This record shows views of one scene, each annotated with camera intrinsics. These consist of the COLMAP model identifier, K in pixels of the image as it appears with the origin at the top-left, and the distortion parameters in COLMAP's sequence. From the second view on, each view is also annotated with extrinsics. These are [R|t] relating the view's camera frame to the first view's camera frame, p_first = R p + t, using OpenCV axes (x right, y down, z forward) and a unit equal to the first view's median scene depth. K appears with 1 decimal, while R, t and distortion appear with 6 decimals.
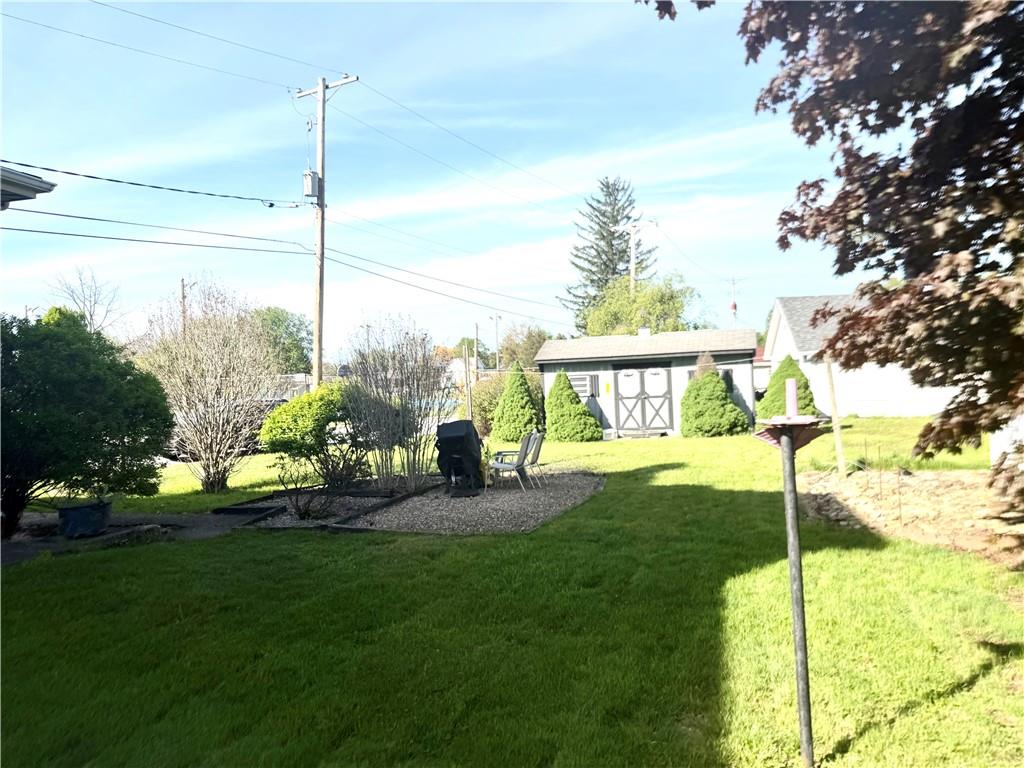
lens RADIAL K [[727.6, 0, 511.1], [0, 727.6, 384.8], [0, 0, 1]] dist [0.075829, -0.107221]
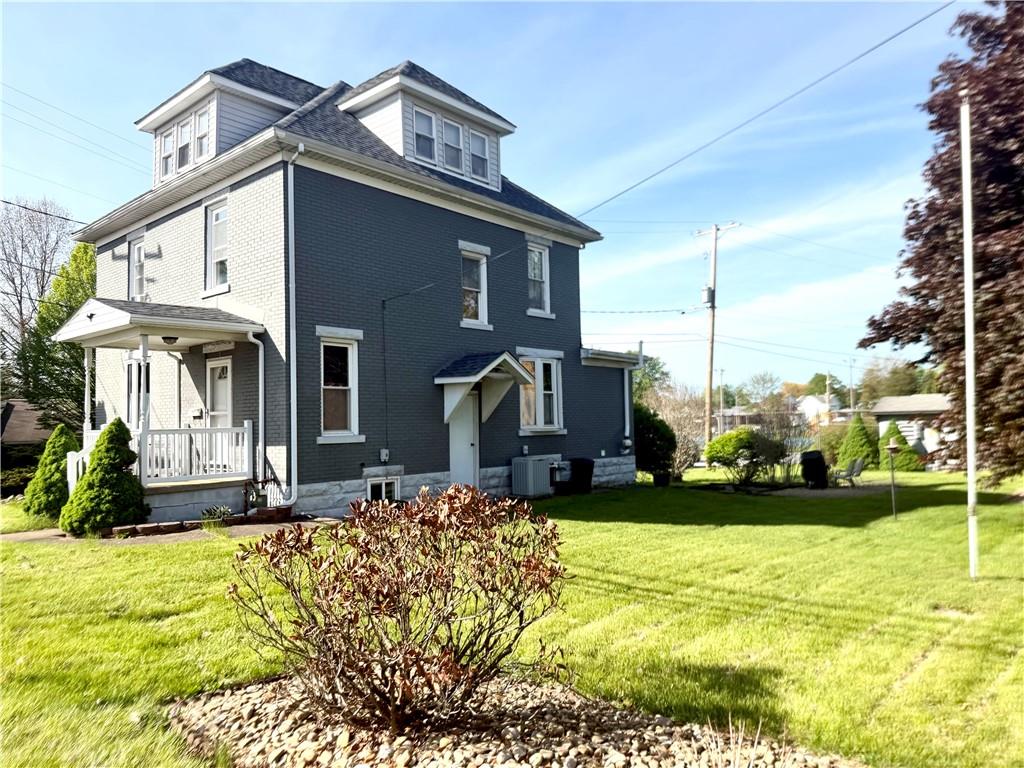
lens RADIAL K [[727.6, 0, 510.0], [0, 727.6, 392.1], [0, 0, 1]] dist [0.075829, -0.107221]
pose [[0.896149, -0.001802, -0.443749, 0.038707], [-0.015493, 0.999255, -0.035345, -0.012600], [0.443482, 0.038549, 0.895454, -0.590942]]
